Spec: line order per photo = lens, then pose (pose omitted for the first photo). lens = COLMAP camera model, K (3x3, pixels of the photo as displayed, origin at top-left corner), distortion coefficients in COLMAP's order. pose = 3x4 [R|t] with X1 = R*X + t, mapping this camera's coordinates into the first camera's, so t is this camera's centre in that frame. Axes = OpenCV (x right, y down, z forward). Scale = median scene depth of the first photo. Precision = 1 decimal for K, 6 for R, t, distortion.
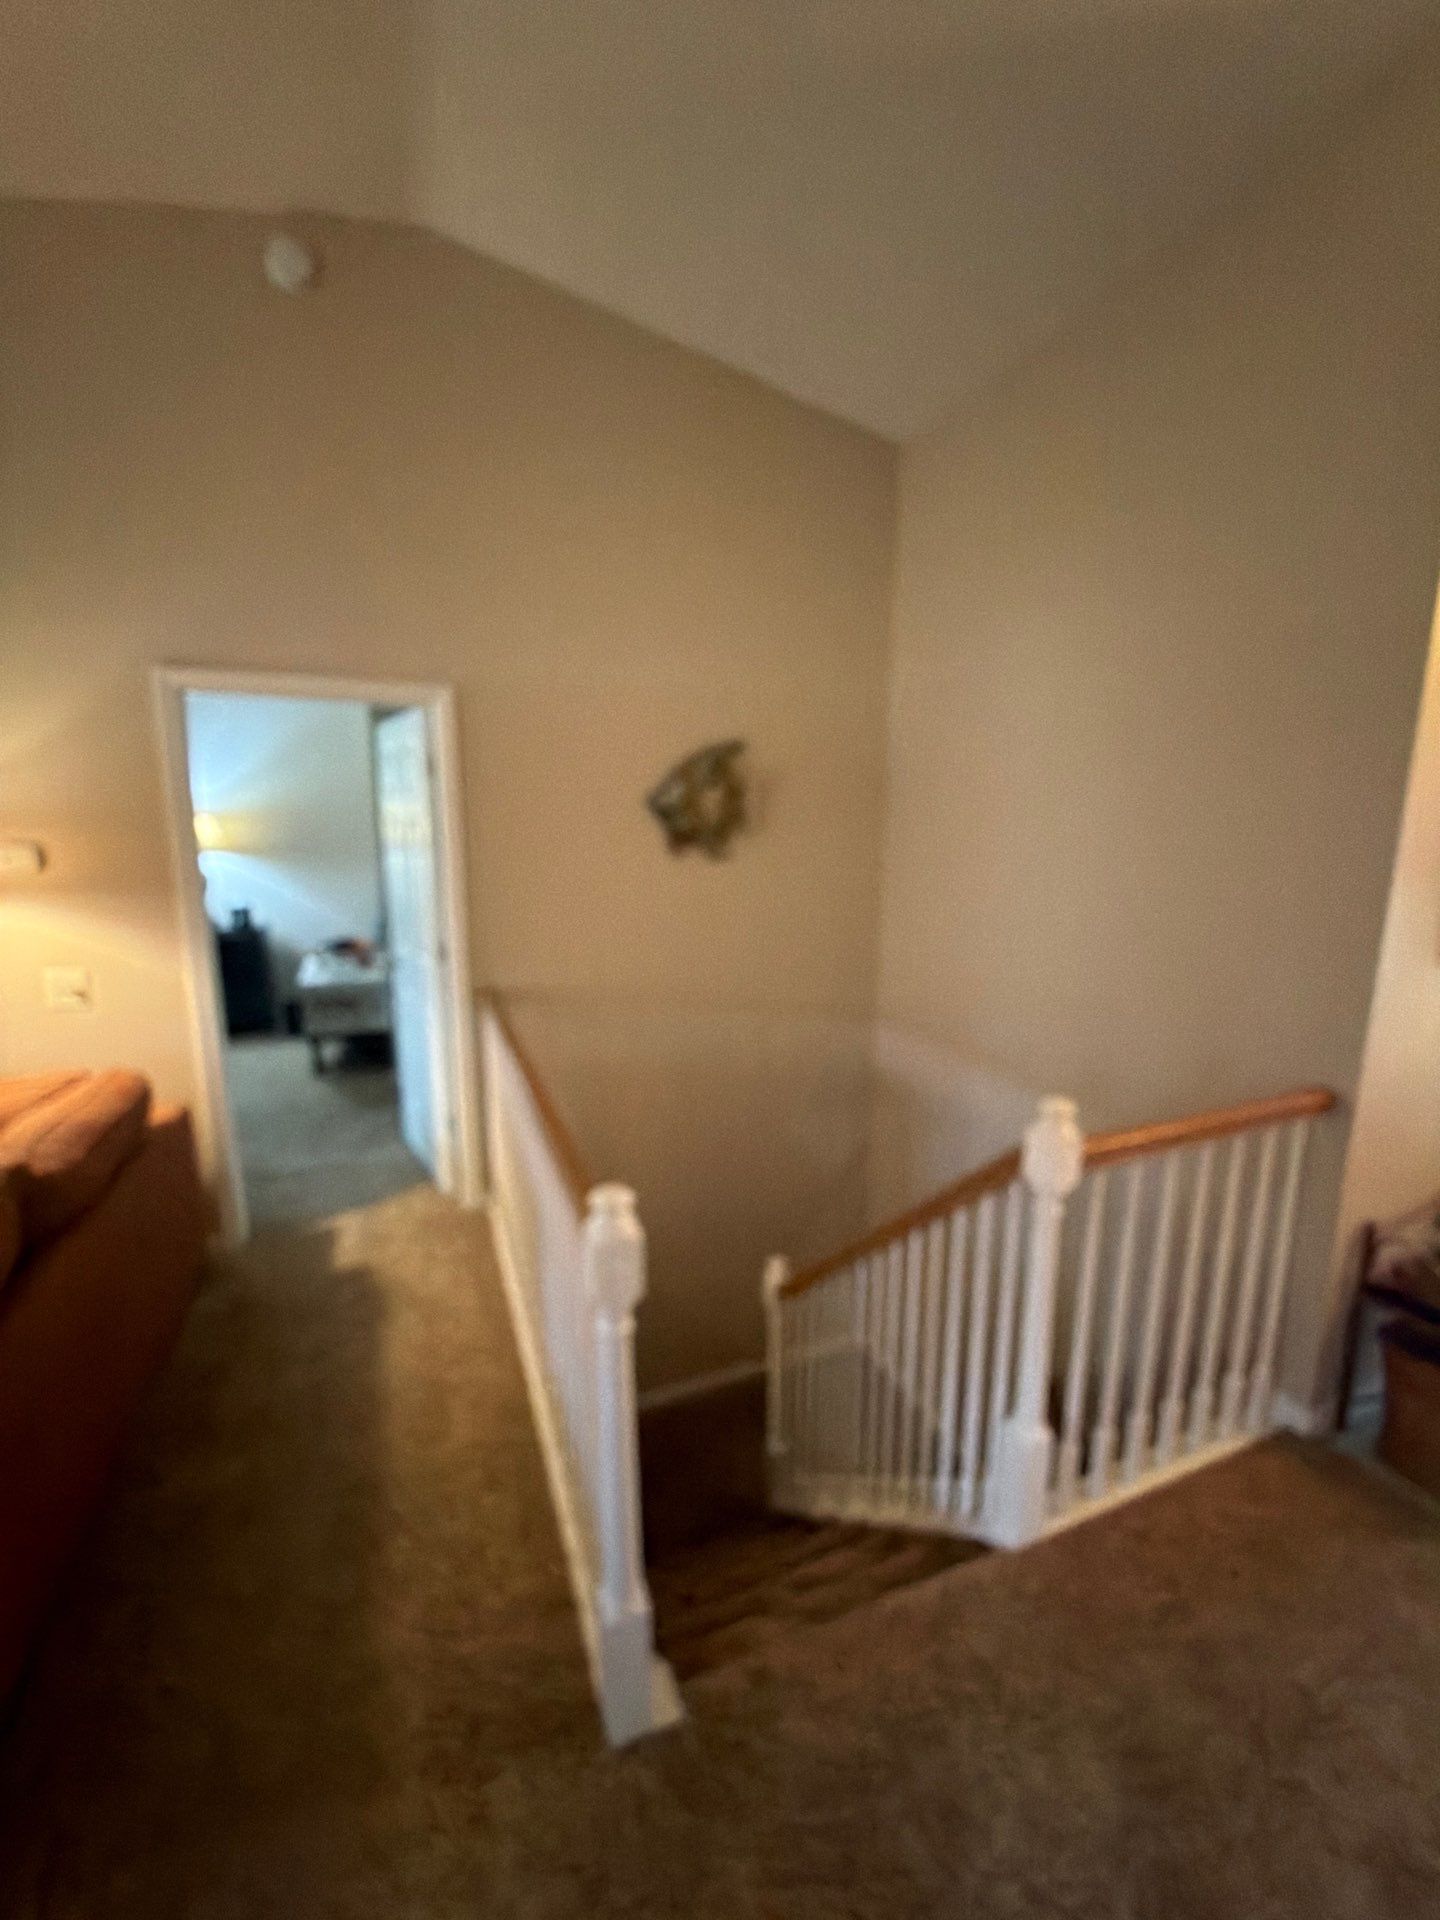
lens RADIAL K [[788.2, 0, 718.2], [0, 788.2, 962.6], [0, 0, 1]] dist [0.001681, -0.000010]
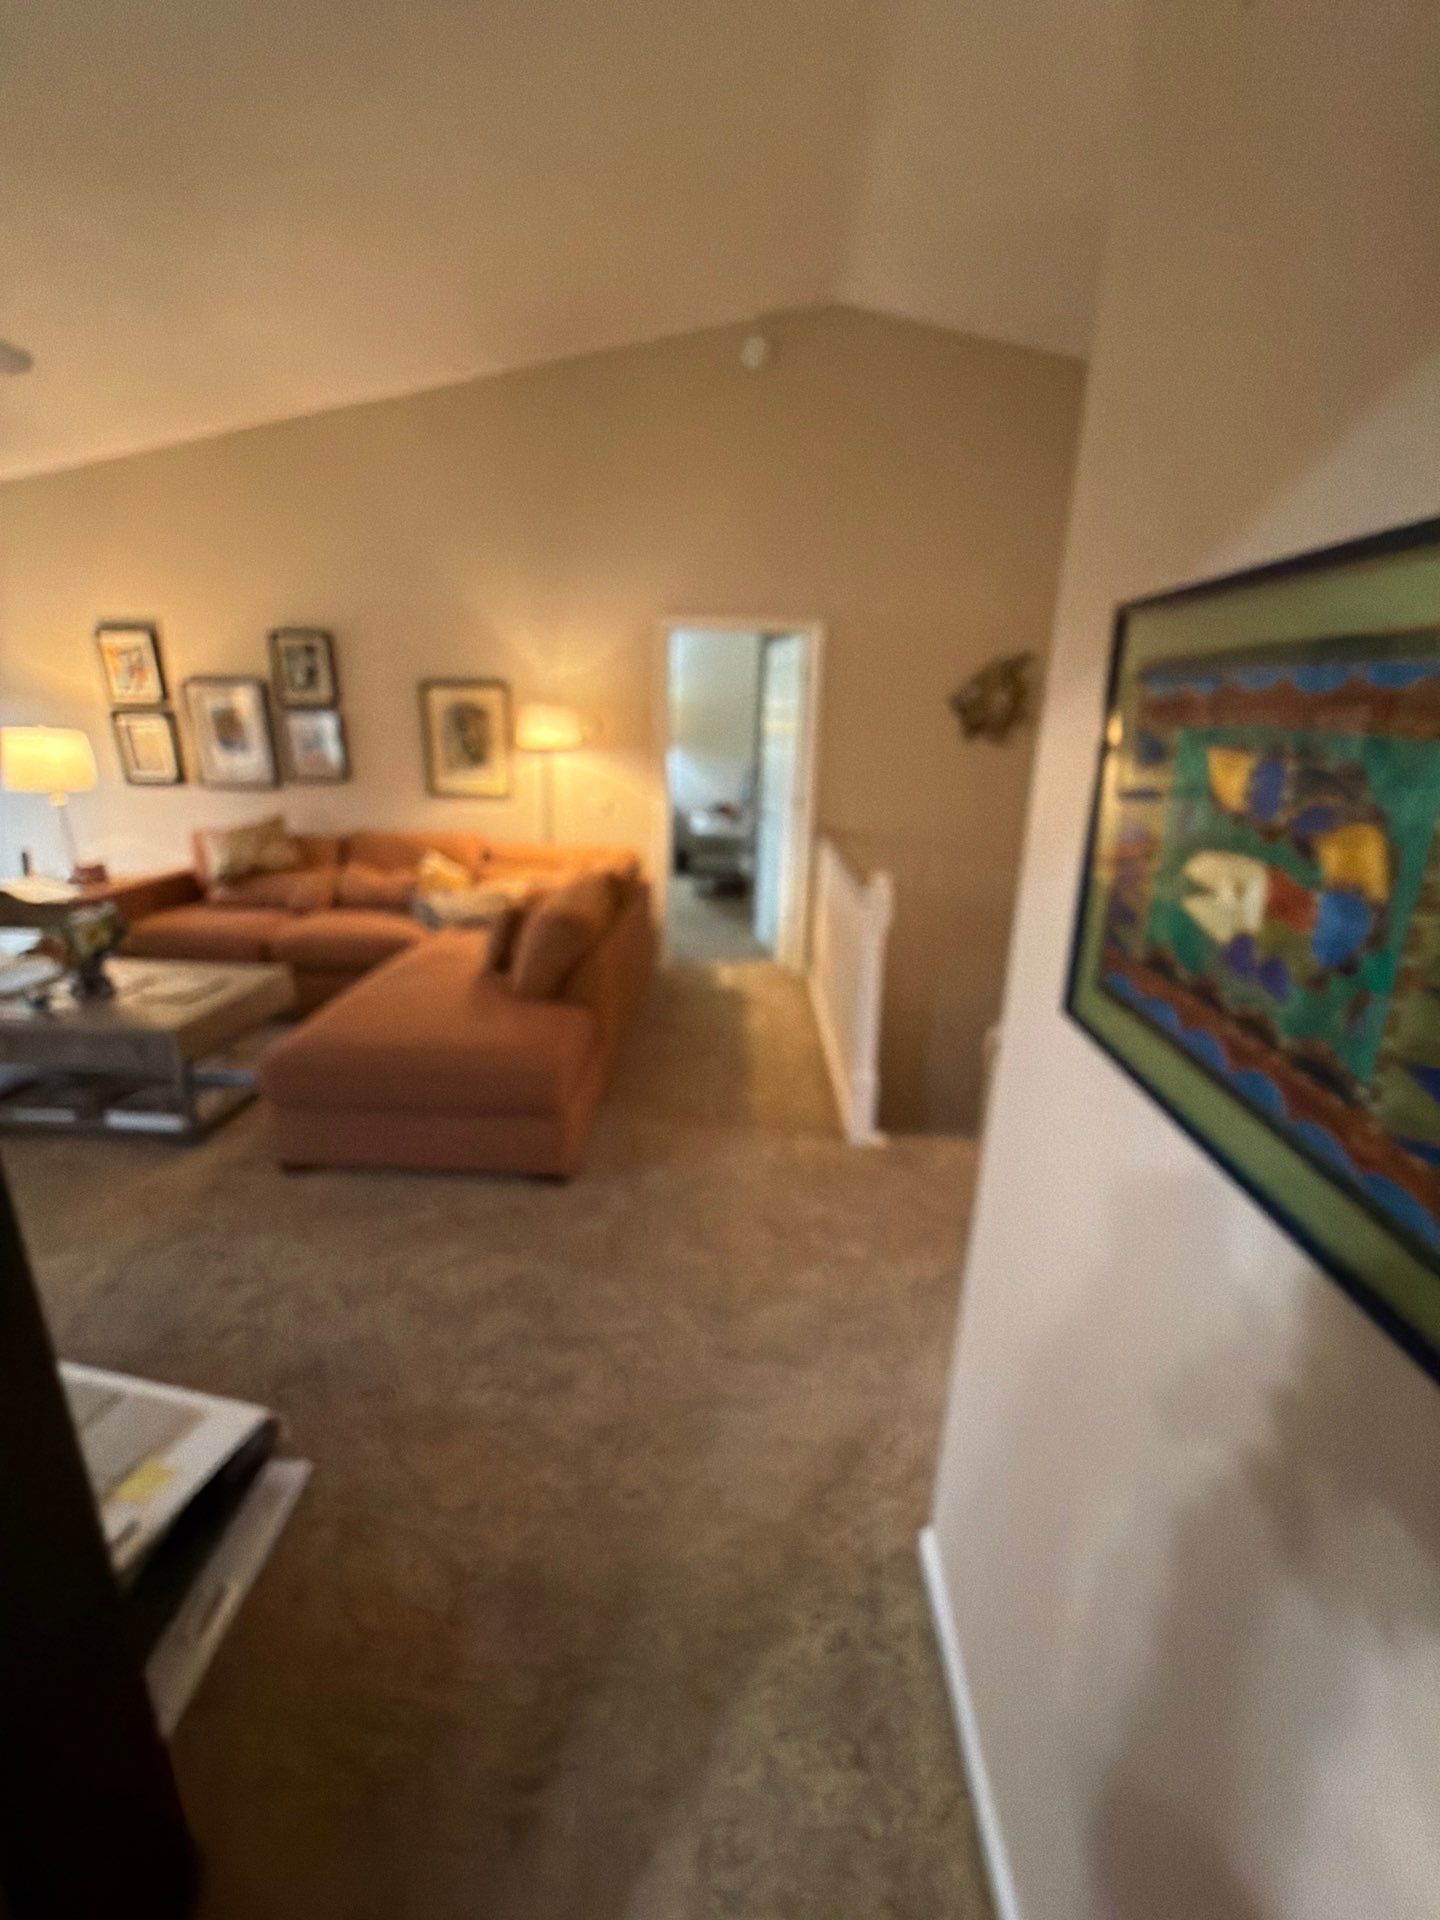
lens RADIAL K [[788.2, 0, 710.1], [0, 788.2, 951.2], [0, 0, 1]] dist [0.001681, -0.000010]
pose [[0.911899, 0.128718, -0.389708, 0.120506], [-0.096189, 0.990128, 0.101955, 0.130734], [0.398984, -0.055487, 0.915278, -0.458346]]
